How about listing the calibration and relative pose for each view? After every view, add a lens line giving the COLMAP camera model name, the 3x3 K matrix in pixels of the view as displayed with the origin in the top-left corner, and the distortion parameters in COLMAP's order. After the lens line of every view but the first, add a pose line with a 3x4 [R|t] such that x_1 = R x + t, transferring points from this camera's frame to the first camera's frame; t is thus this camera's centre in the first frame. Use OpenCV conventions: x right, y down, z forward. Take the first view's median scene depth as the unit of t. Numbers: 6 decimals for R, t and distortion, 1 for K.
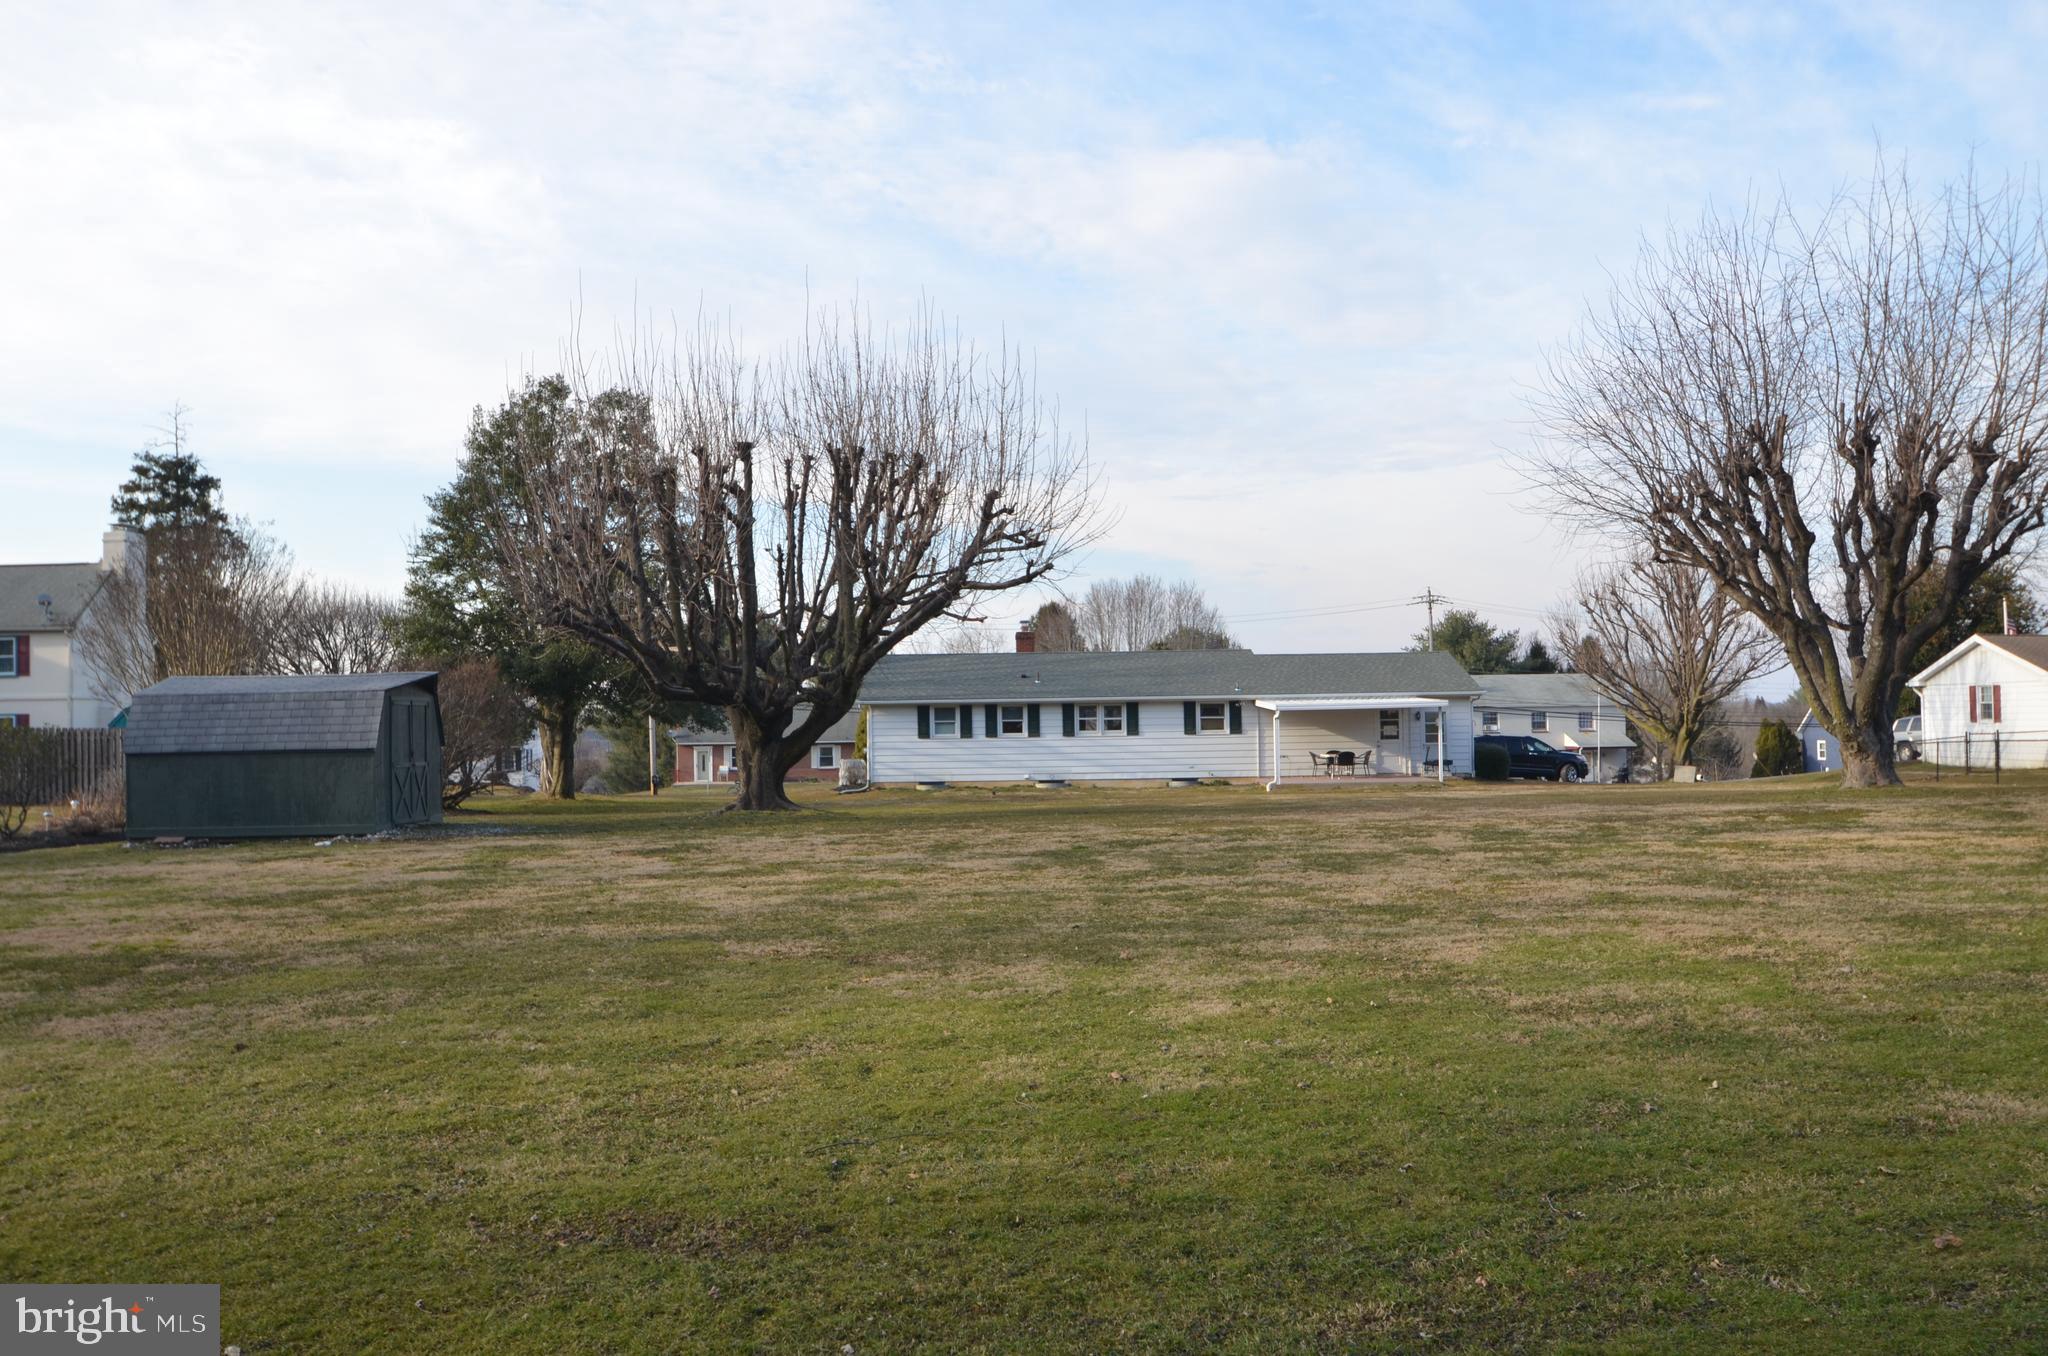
lens RADIAL K [[1737.3, 0, 1034.3], [0, 1737.3, 680.6], [0, 0, 1]] dist [-0.010481, 0.000777]
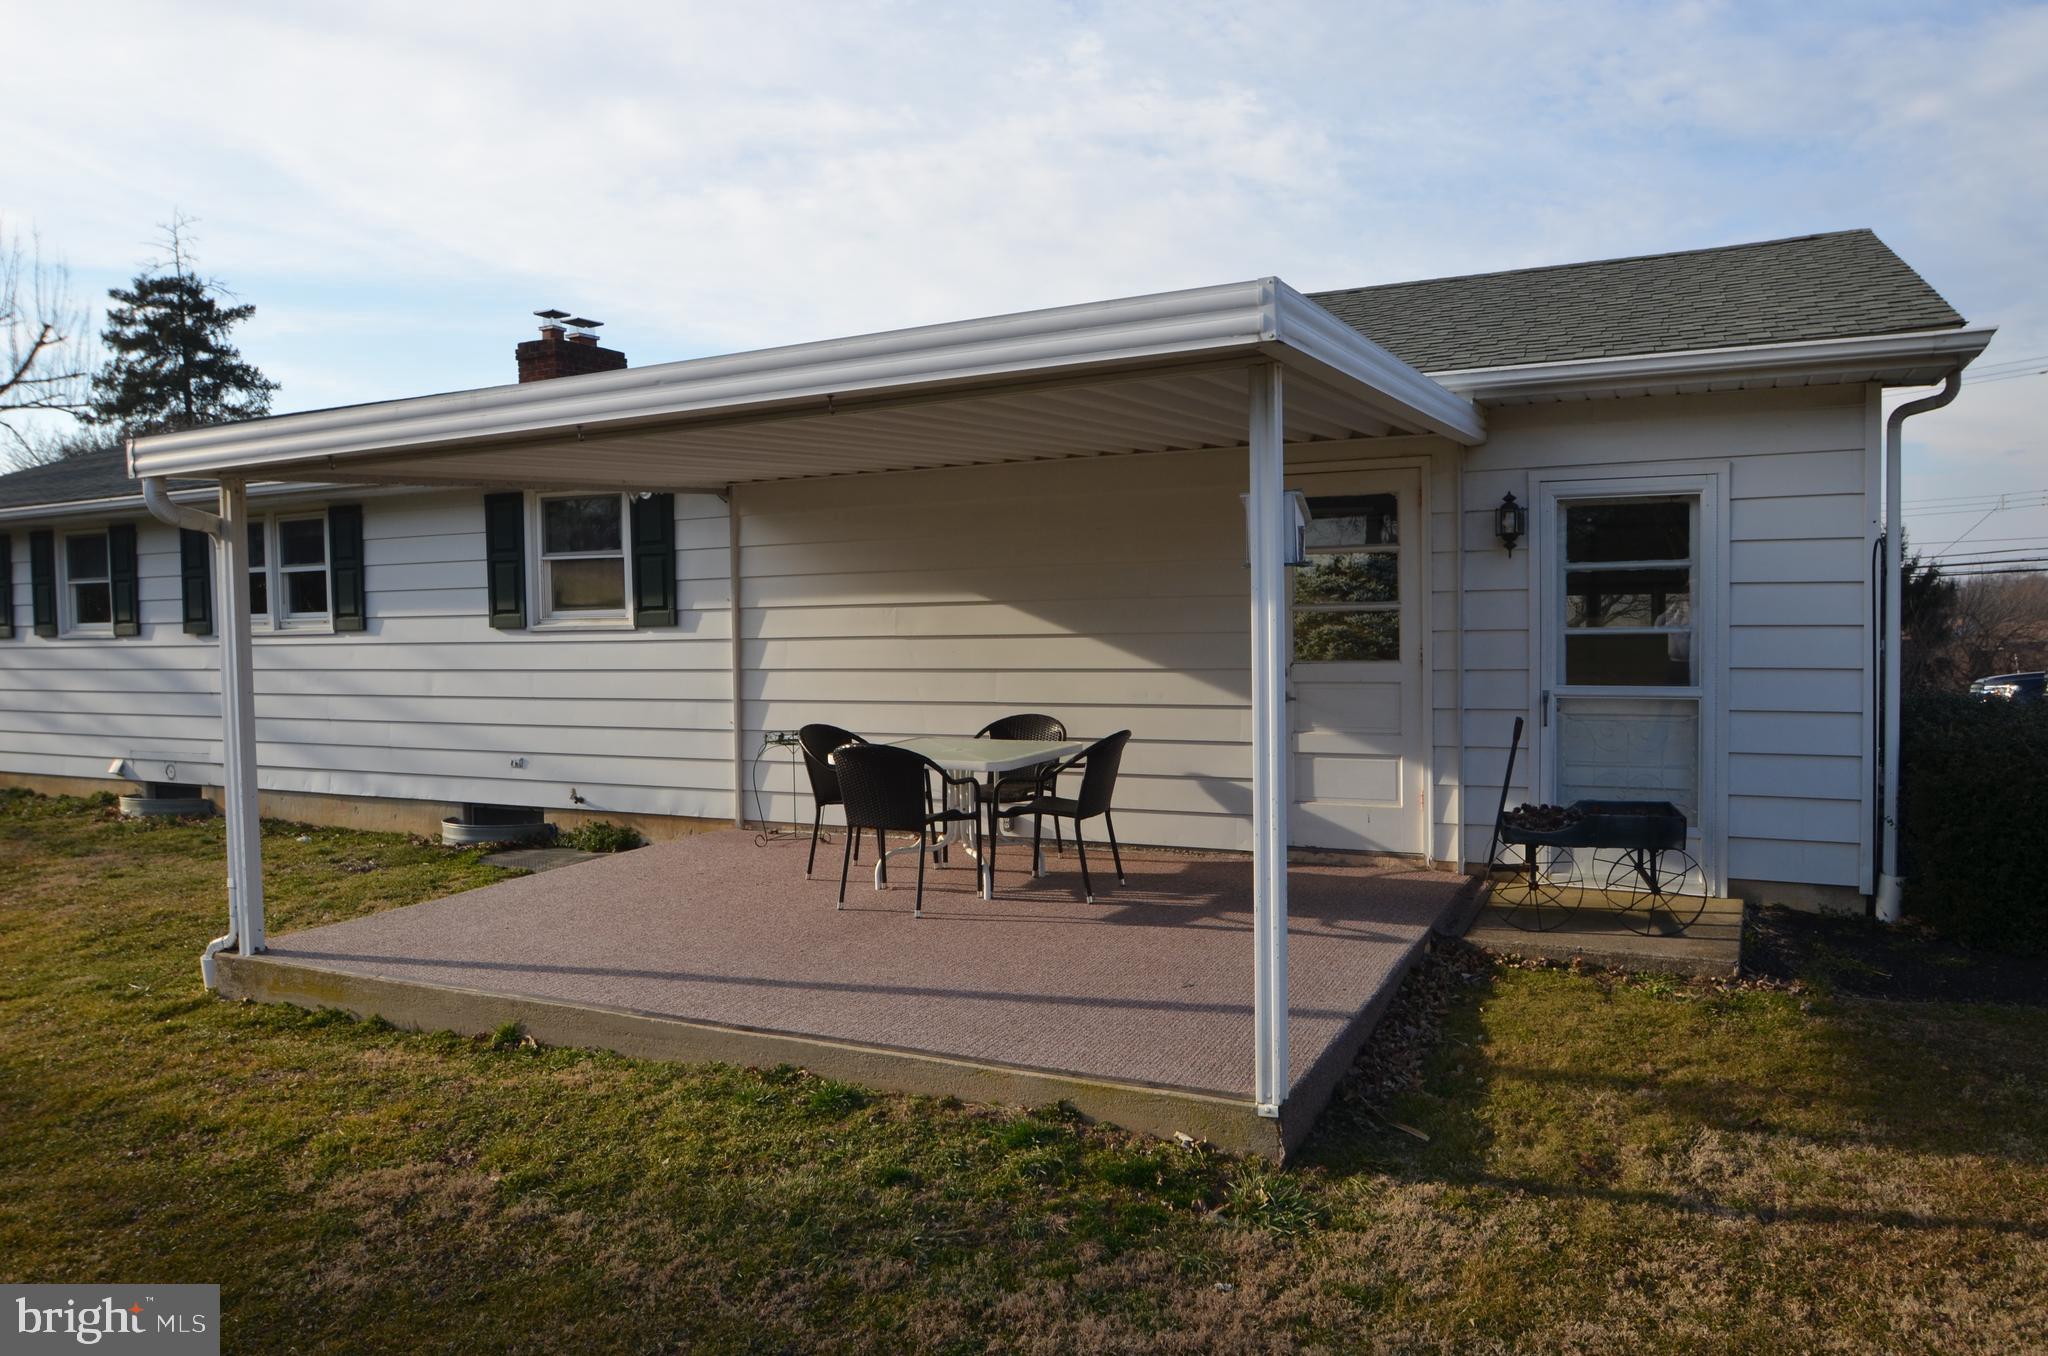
lens RADIAL K [[1490.4, 0, 1011.7], [0, 1490.4, 676.1], [0, 0, 1]] dist [-0.038829, -0.000230]
pose [[0.867720, 0.019546, -0.496669, 0.252577], [0.011072, 0.998219, 0.058627, 0.026255], [0.496930, -0.056371, 0.865958, 0.856432]]
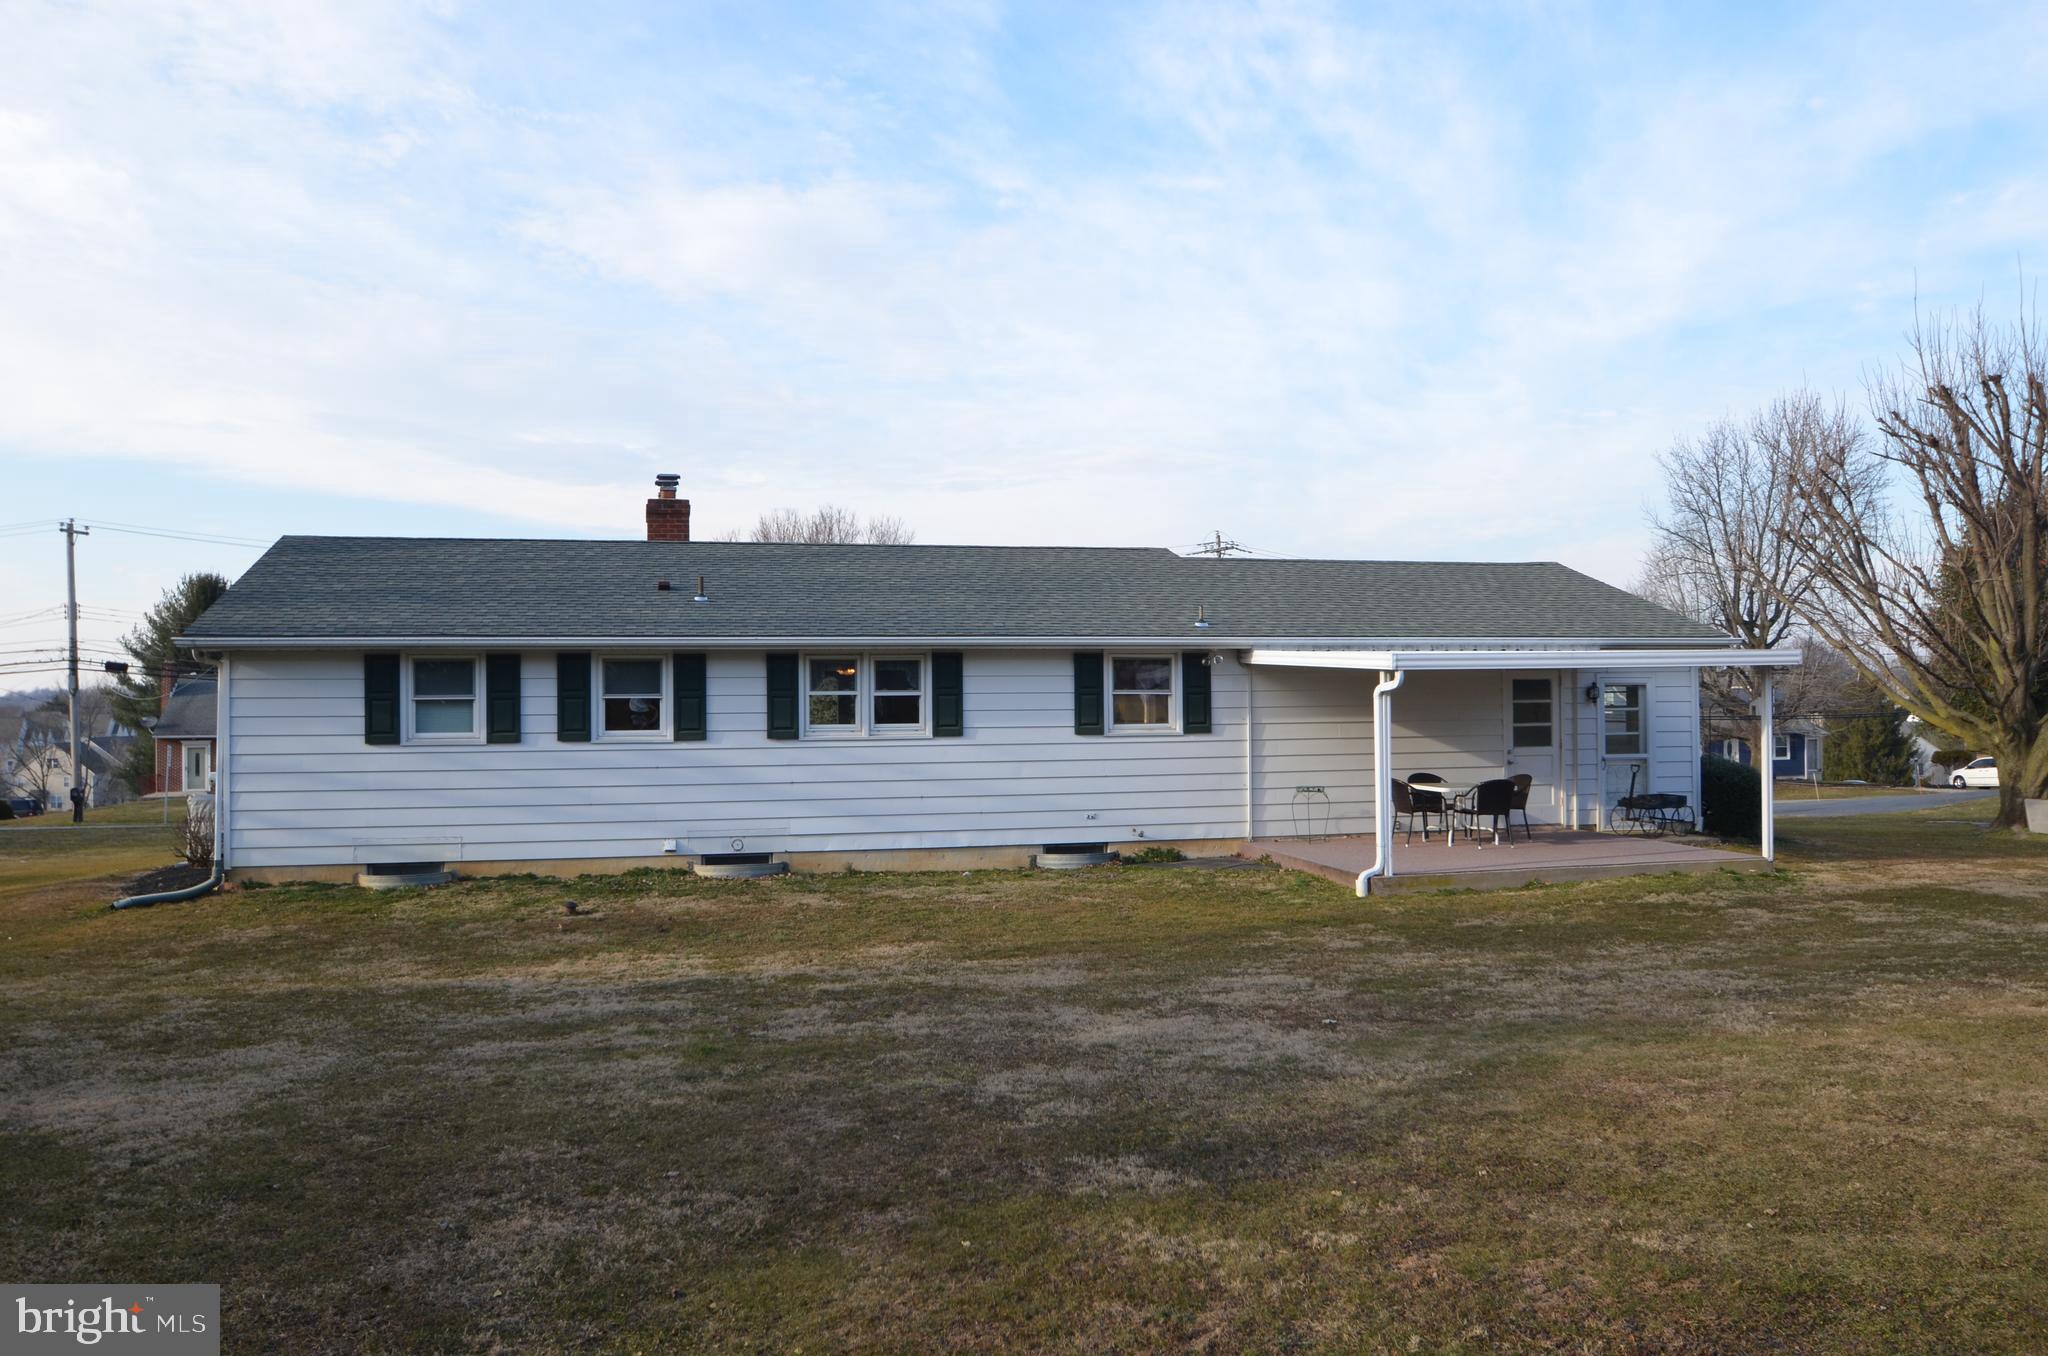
lens RADIAL K [[1718.1, 0, 1012.4], [0, 1718.1, 683.4], [0, 0, 1]] dist [-0.056959, -0.001265]
pose [[0.968576, 0.008904, 0.248558, -0.024900], [-0.005122, 0.999861, -0.015859, 0.025601], [-0.248665, 0.014088, 0.968487, 0.624214]]
